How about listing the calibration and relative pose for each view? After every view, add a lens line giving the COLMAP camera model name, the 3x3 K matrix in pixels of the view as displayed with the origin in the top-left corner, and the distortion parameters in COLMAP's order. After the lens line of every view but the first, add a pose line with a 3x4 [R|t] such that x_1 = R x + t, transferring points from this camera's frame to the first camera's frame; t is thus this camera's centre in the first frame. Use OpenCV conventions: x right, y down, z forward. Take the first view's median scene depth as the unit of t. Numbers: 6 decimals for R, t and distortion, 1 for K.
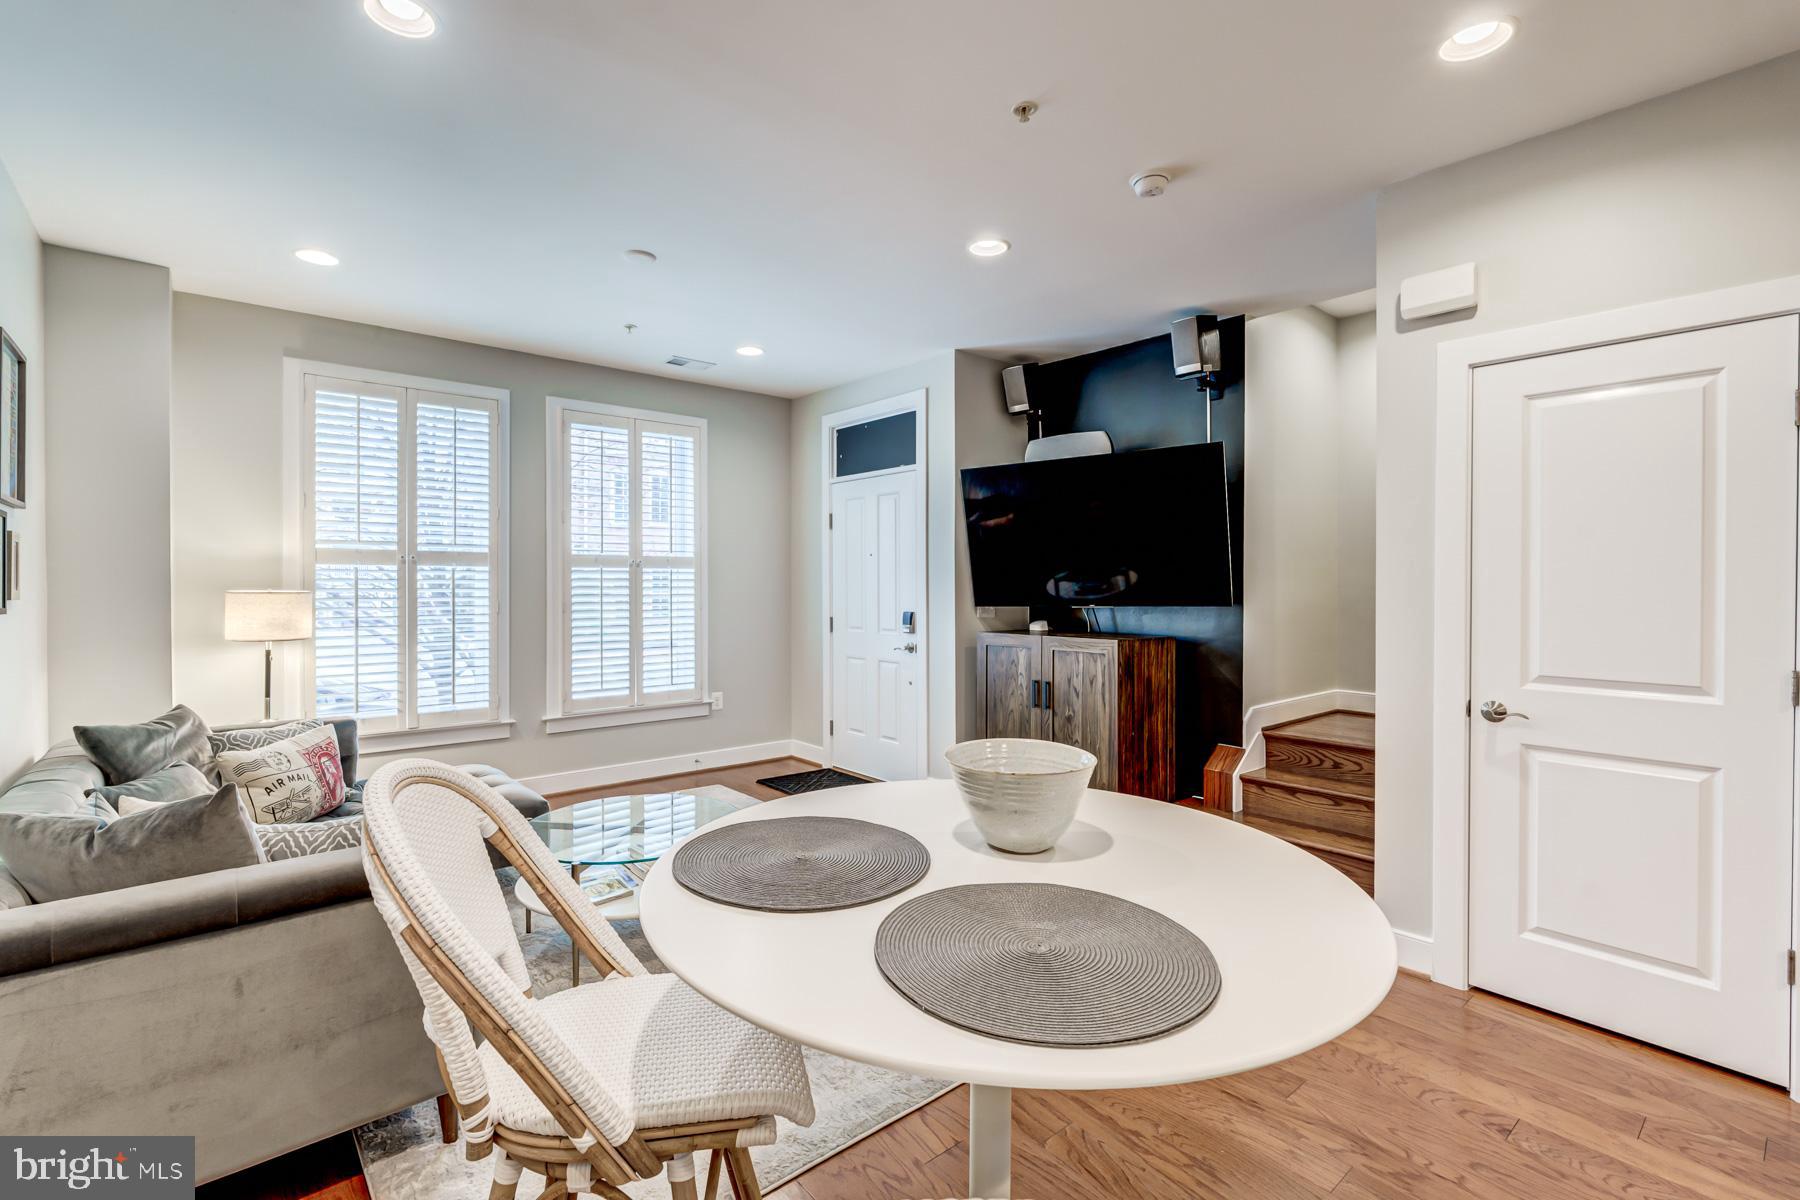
lens RADIAL K [[814.6, 0, 891.7], [0, 814.6, 584.5], [0, 0, 1]] dist [-0.000792, -0.000067]
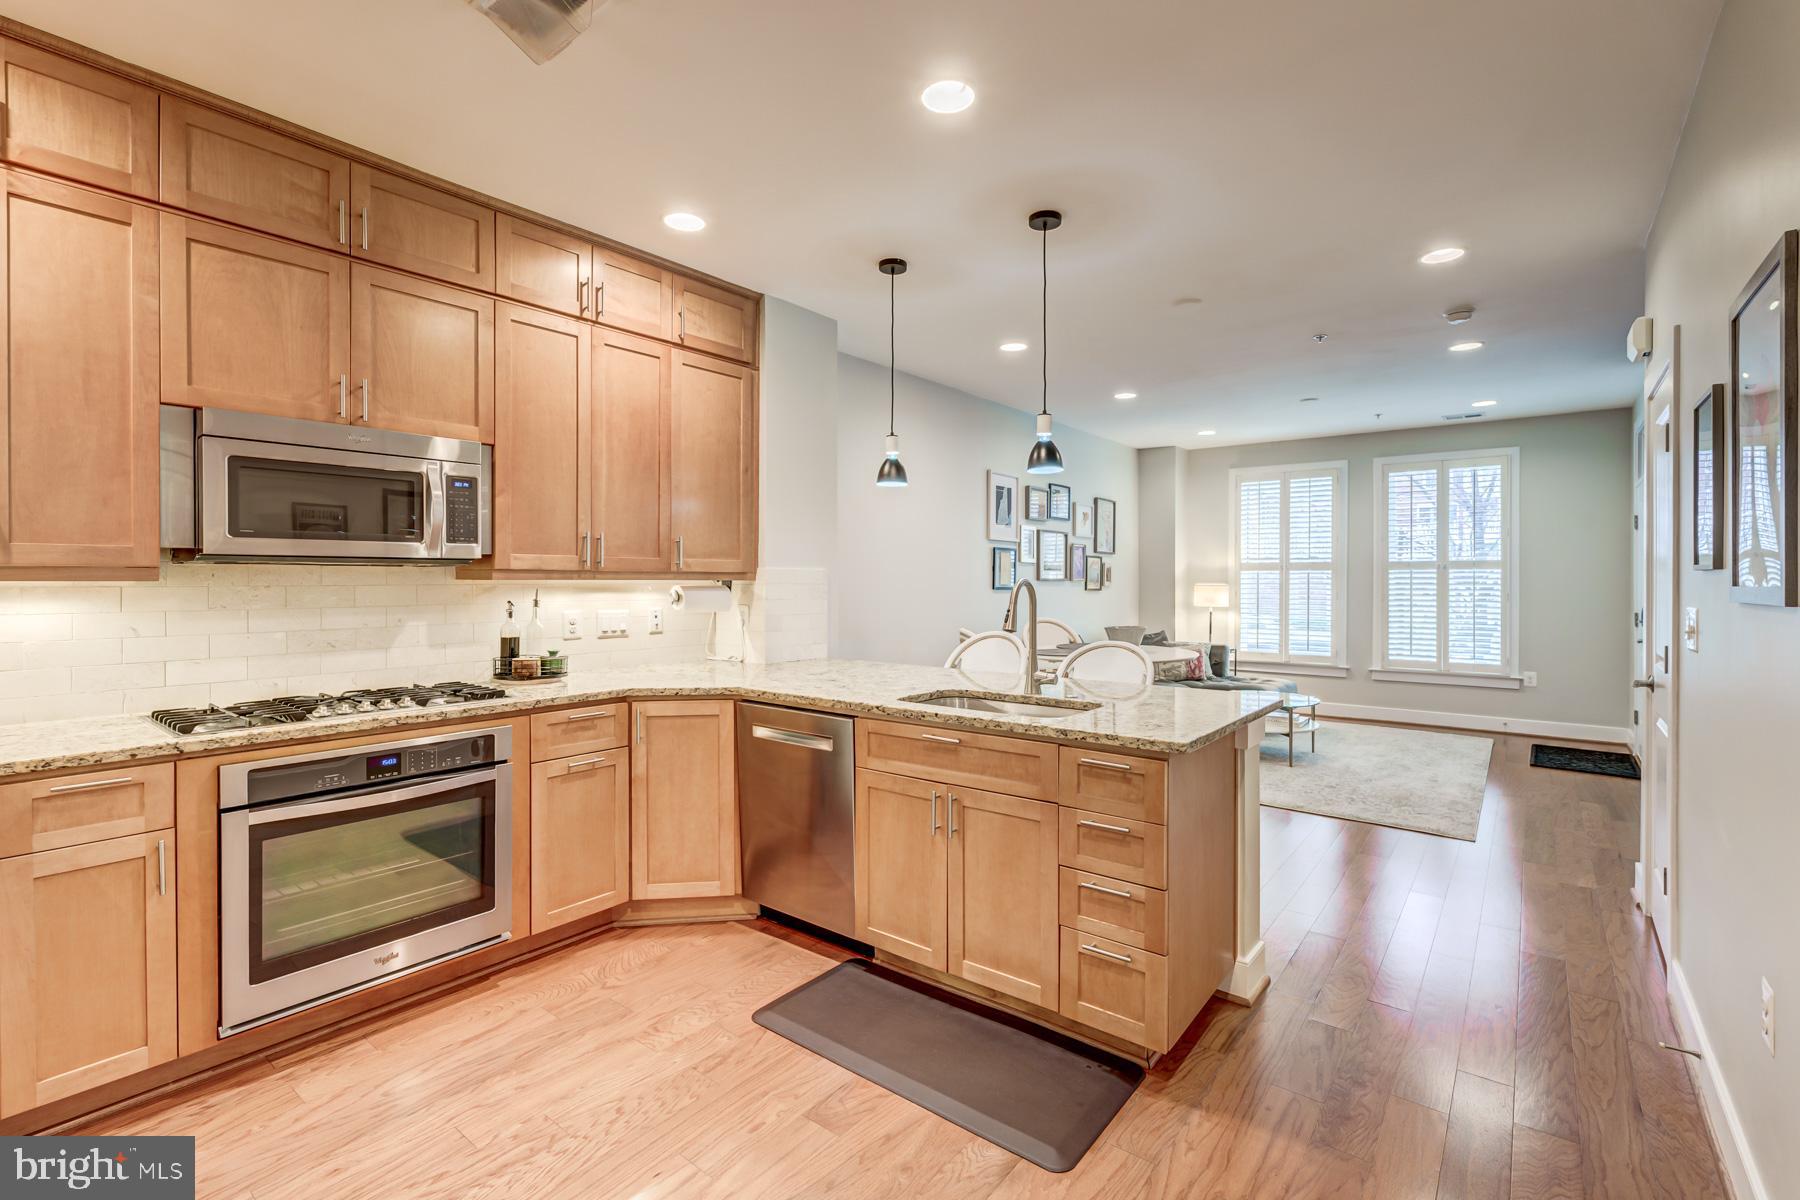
lens RADIAL K [[814.6, 0, 901.6], [0, 814.6, 588.6], [0, 0, 1]] dist [-0.000792, -0.000067]
pose [[0.204474, 0.006878, -0.978848, 0.932656], [-0.004223, 0.999972, 0.006144, 0.007539], [0.978863, 0.002877, 0.204498, -0.186011]]
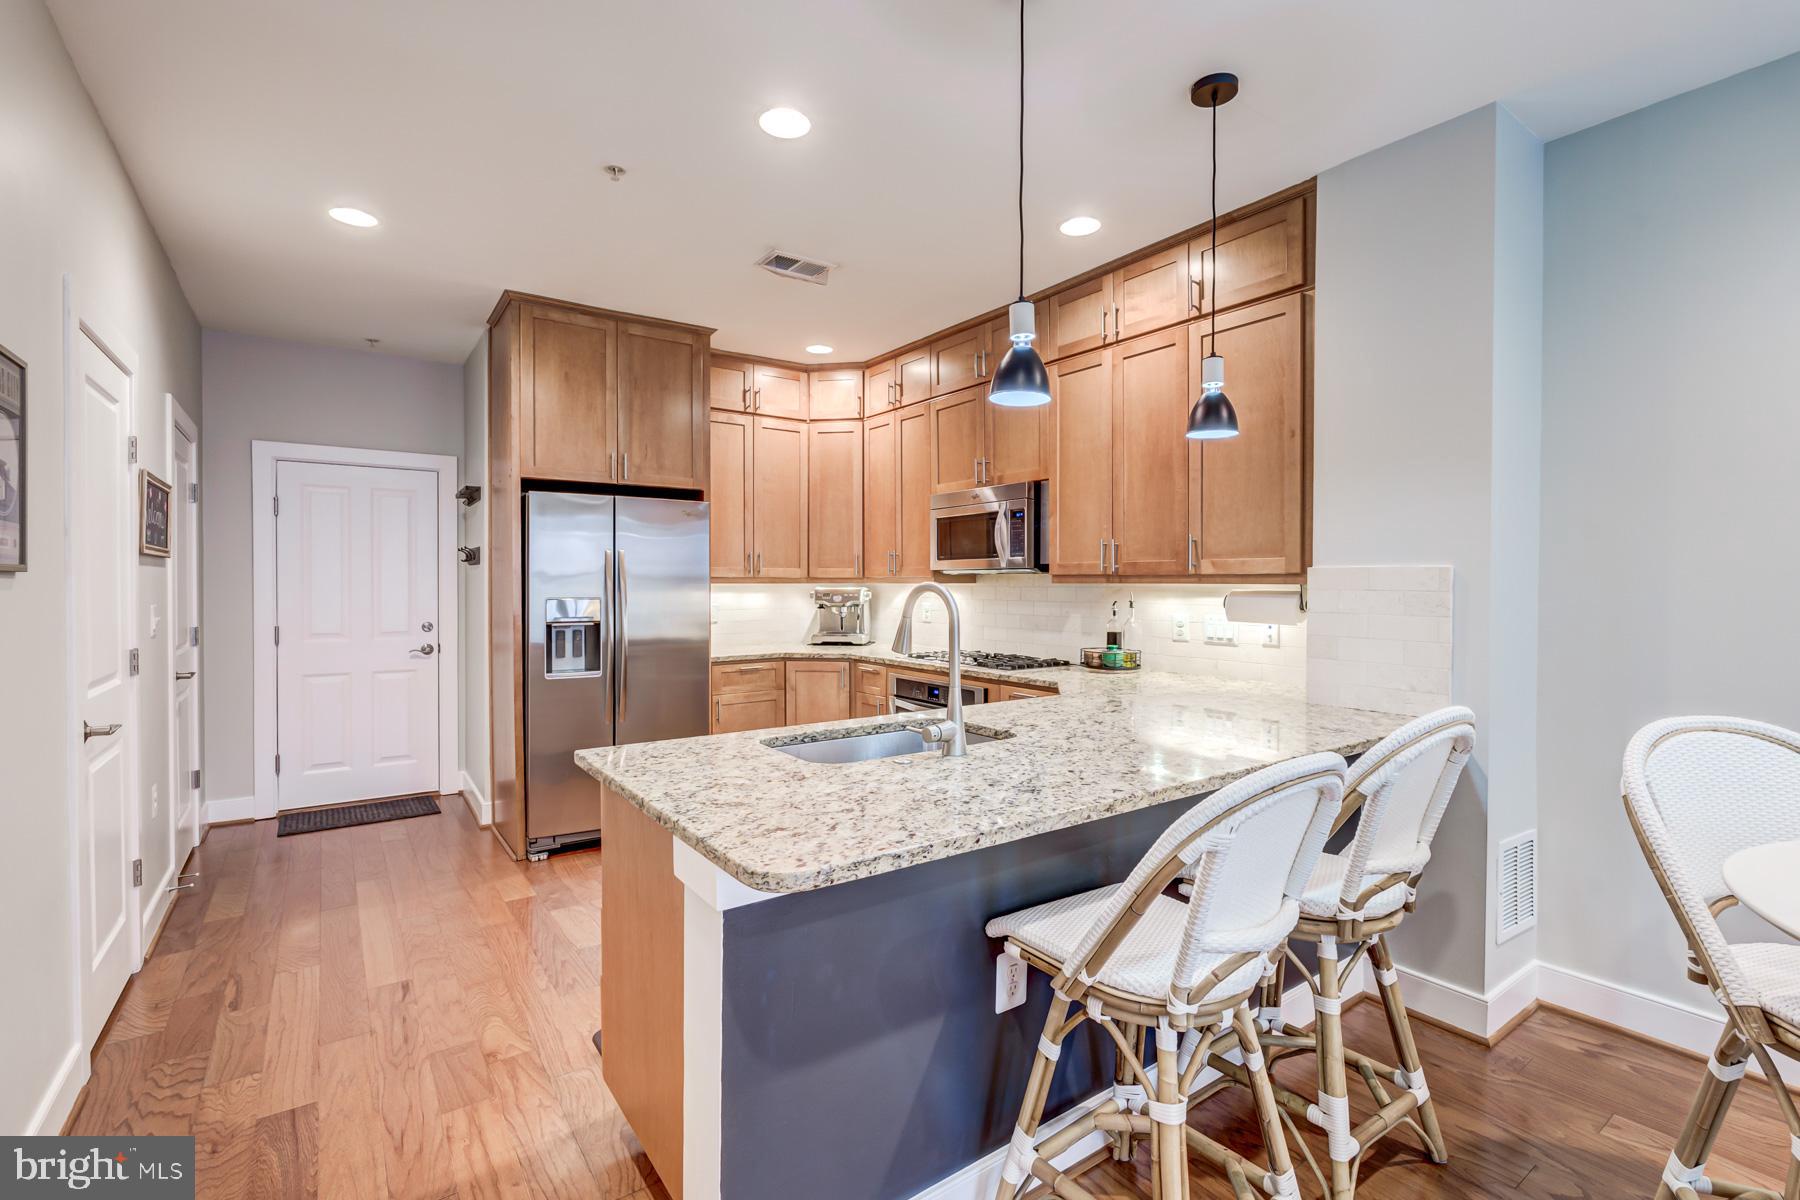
lens RADIAL K [[814.6, 0, 895.8], [0, 814.6, 598.5], [0, 0, 1]] dist [-0.000792, -0.000067]
pose [[-0.995909, -0.005970, 0.090164, 0.339132], [-0.003725, 0.999679, 0.025047, 0.001445], [-0.090285, 0.024608, -0.995612, 0.452408]]
